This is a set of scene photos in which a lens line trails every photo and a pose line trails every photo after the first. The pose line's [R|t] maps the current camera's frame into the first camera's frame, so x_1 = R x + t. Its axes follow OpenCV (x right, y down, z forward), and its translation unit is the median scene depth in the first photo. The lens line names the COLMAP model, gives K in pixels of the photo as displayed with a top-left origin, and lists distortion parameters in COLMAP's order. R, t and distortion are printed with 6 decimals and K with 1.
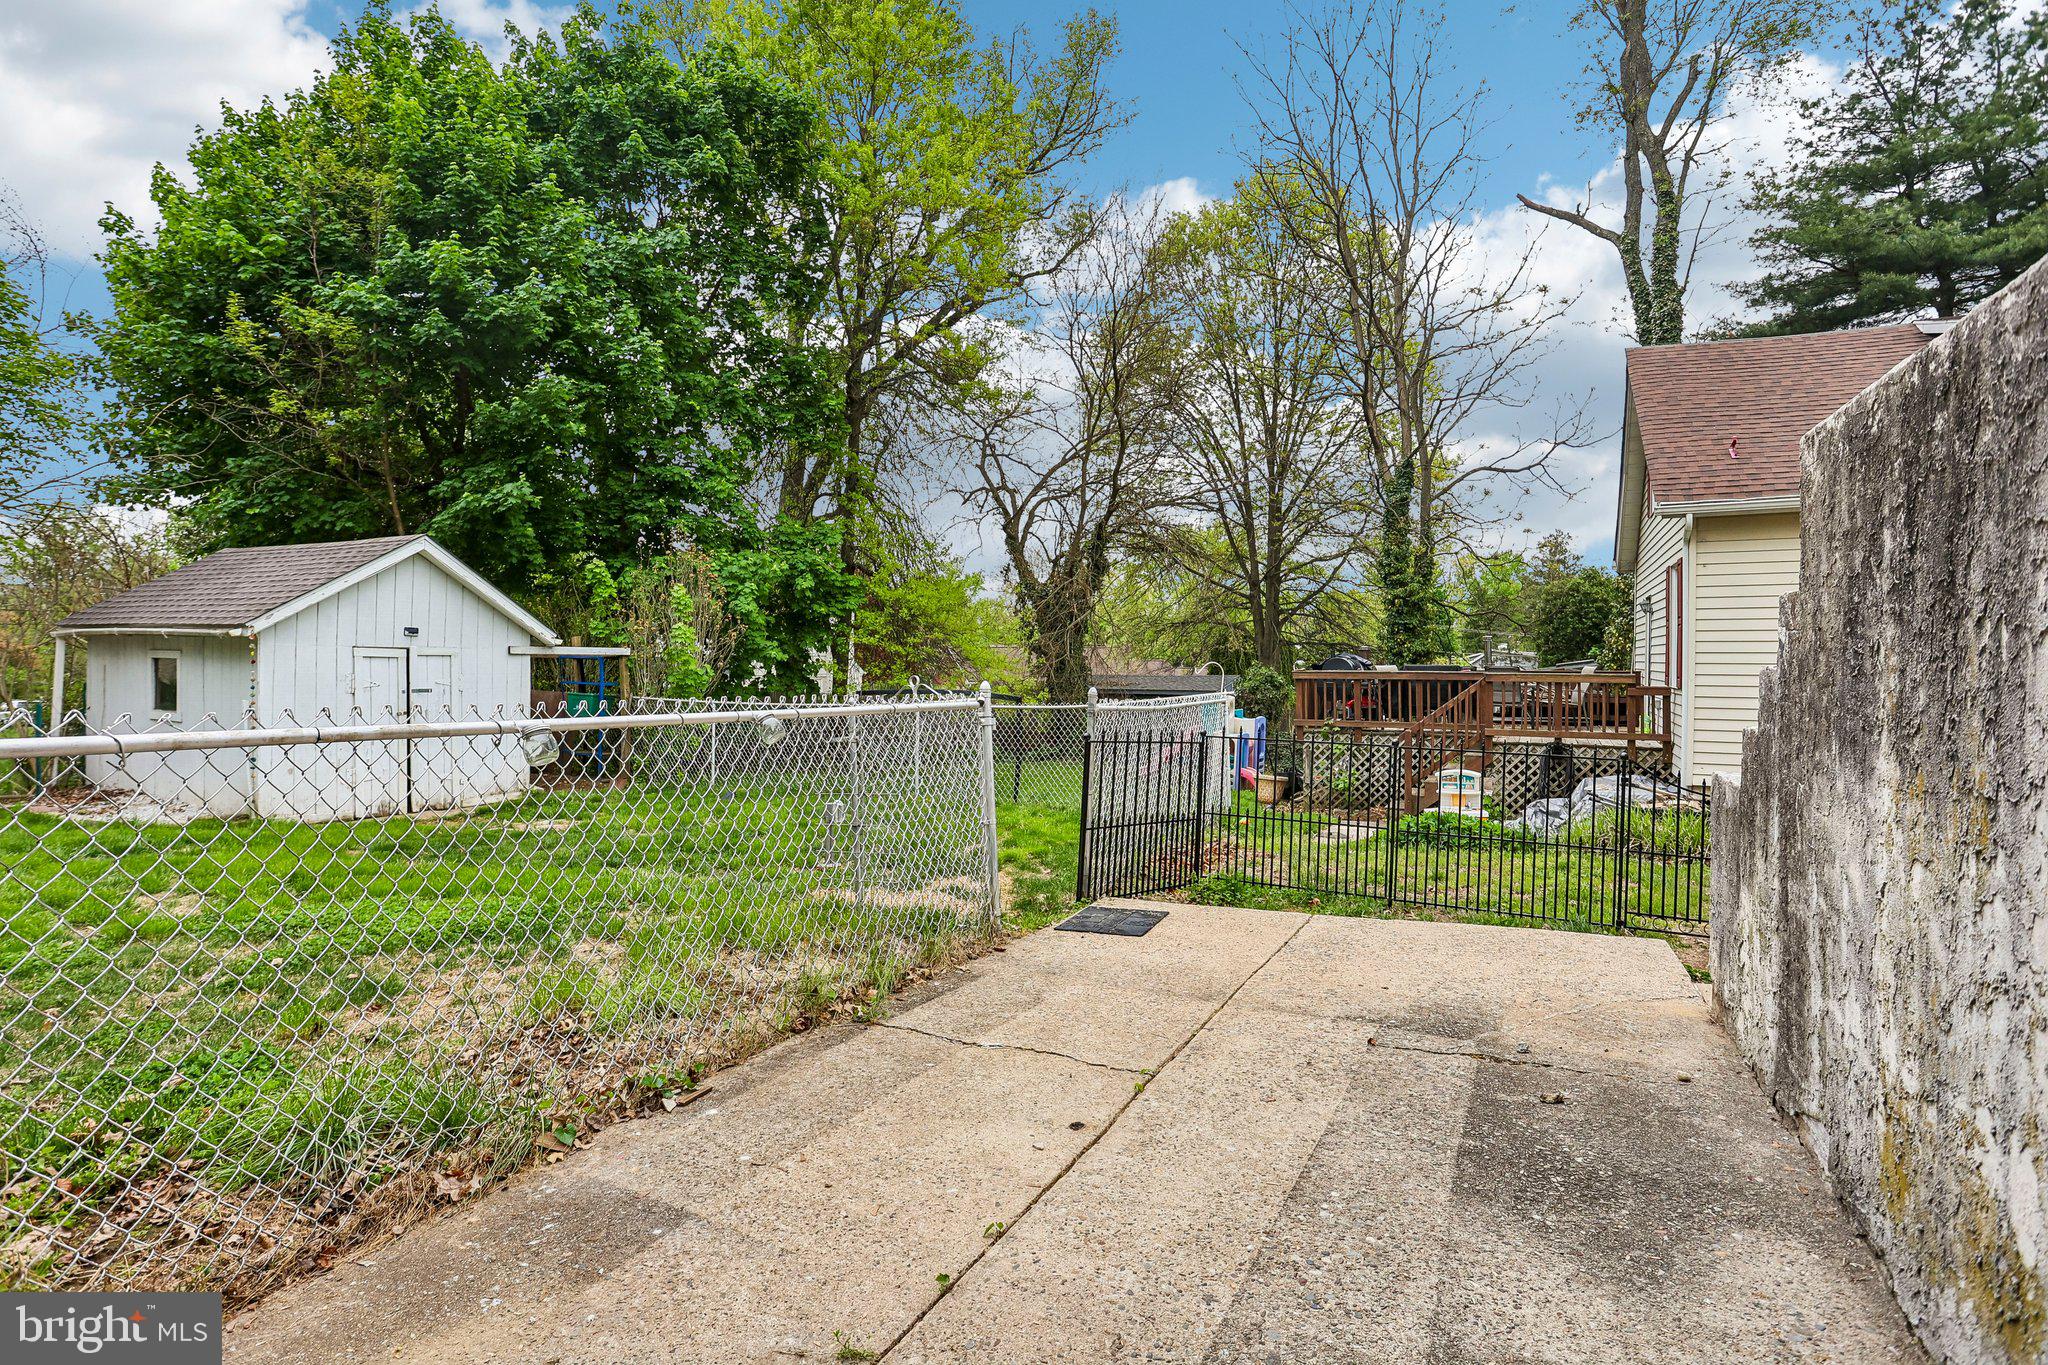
lens RADIAL K [[1005.7, 0, 1025.7], [0, 1005.7, 663.0], [0, 0, 1]] dist [-0.062786, 0.022988]
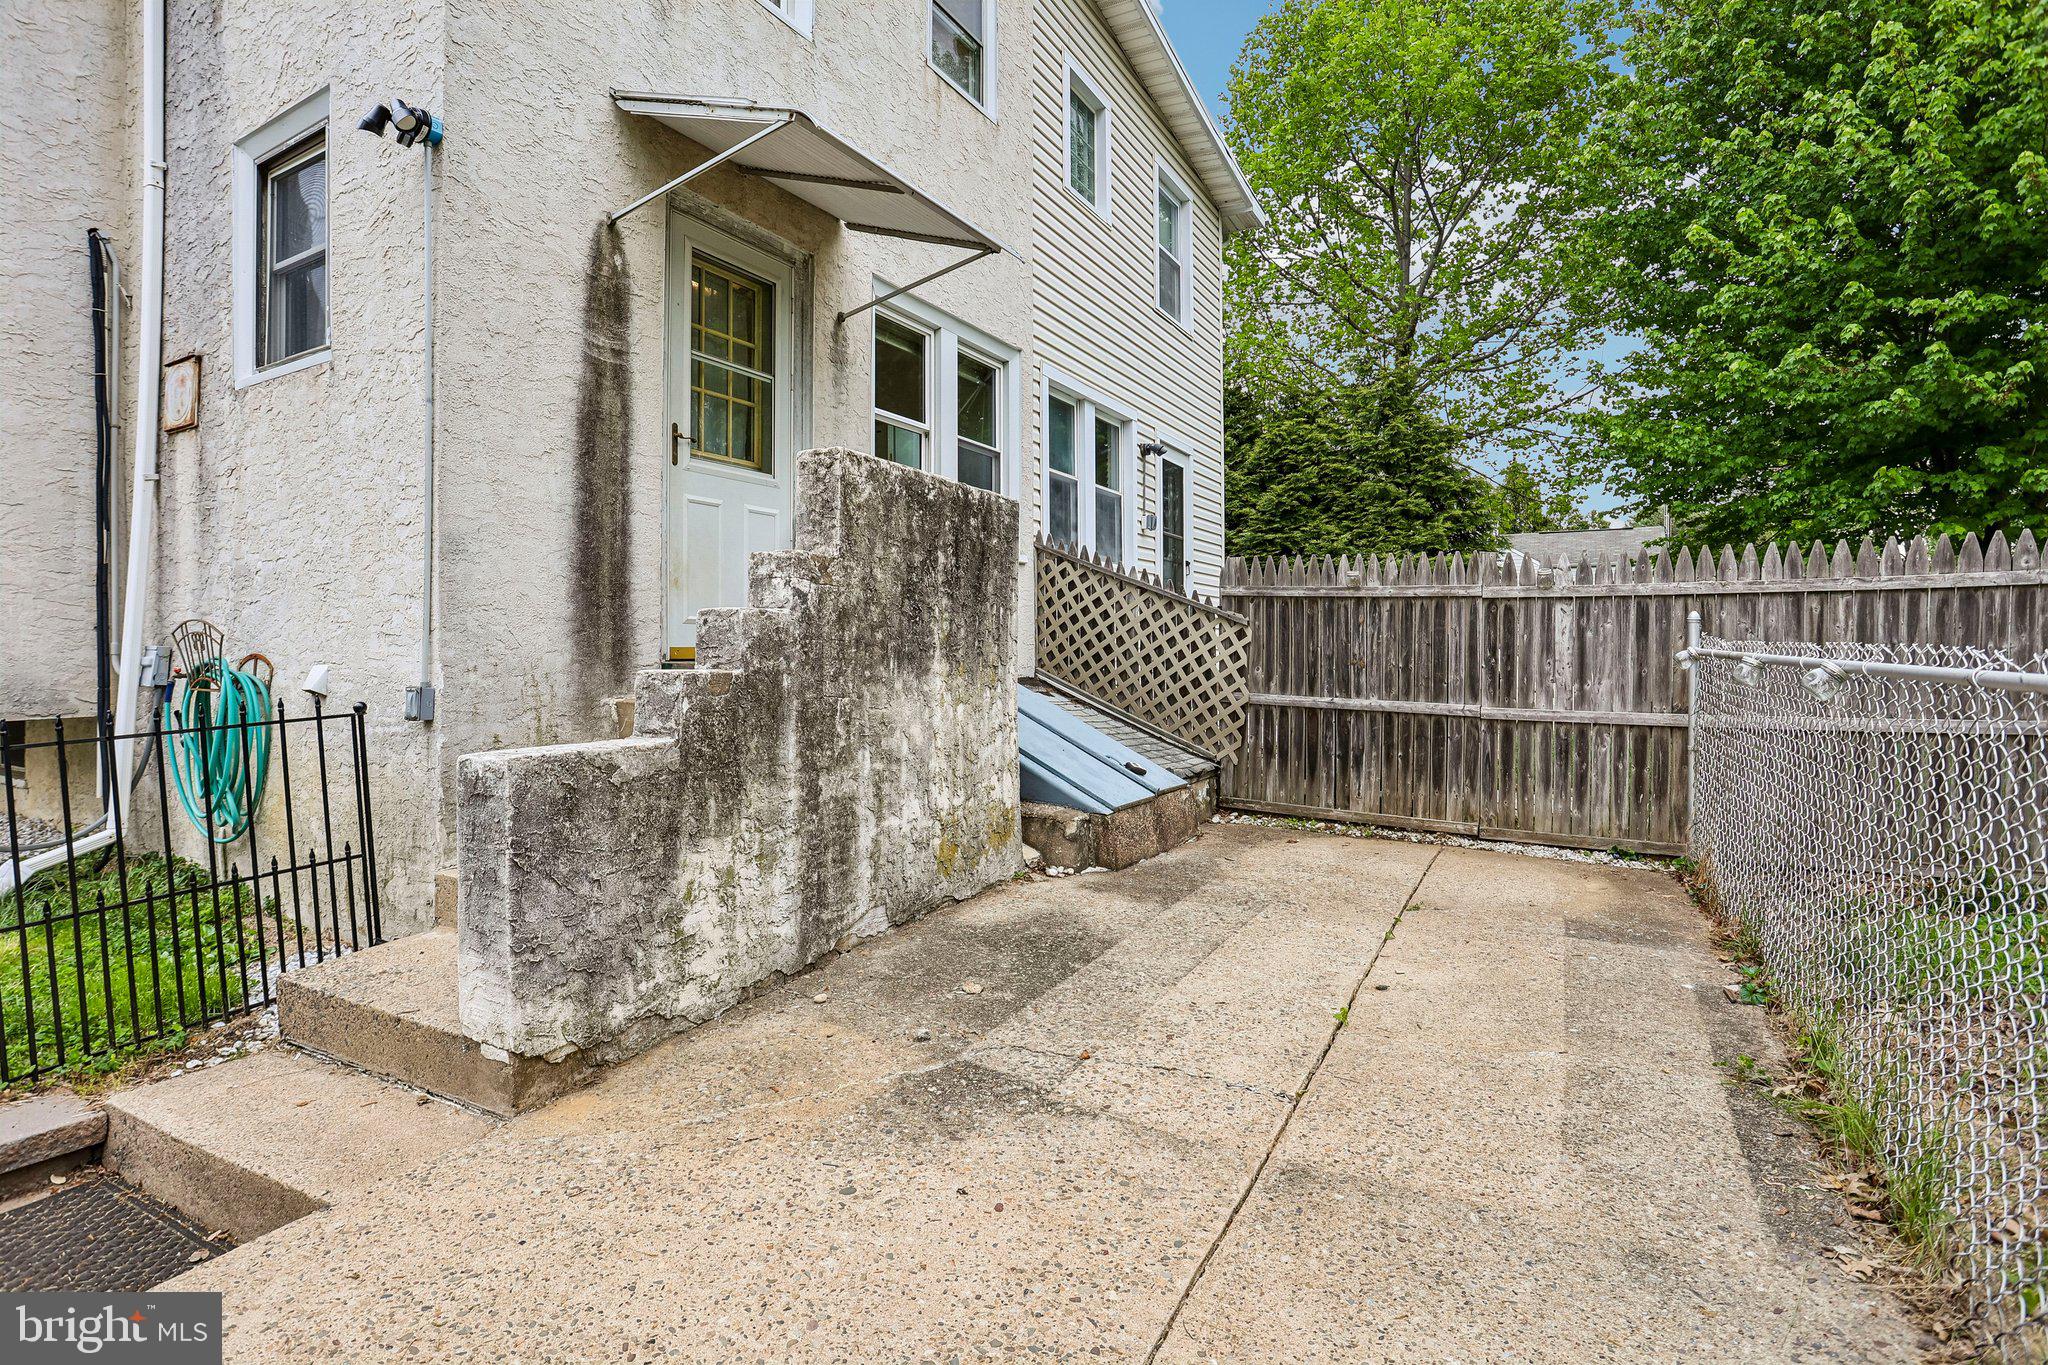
lens RADIAL K [[1005.7, 0, 1031.9], [0, 1005.7, 671.7], [0, 0, 1]] dist [-0.062786, 0.022988]
pose [[-0.999778, -0.002189, 0.020935, 0.448735], [-0.001762, 0.999791, 0.020373, 0.051663], [-0.020976, 0.020332, -0.999573, 2.179011]]
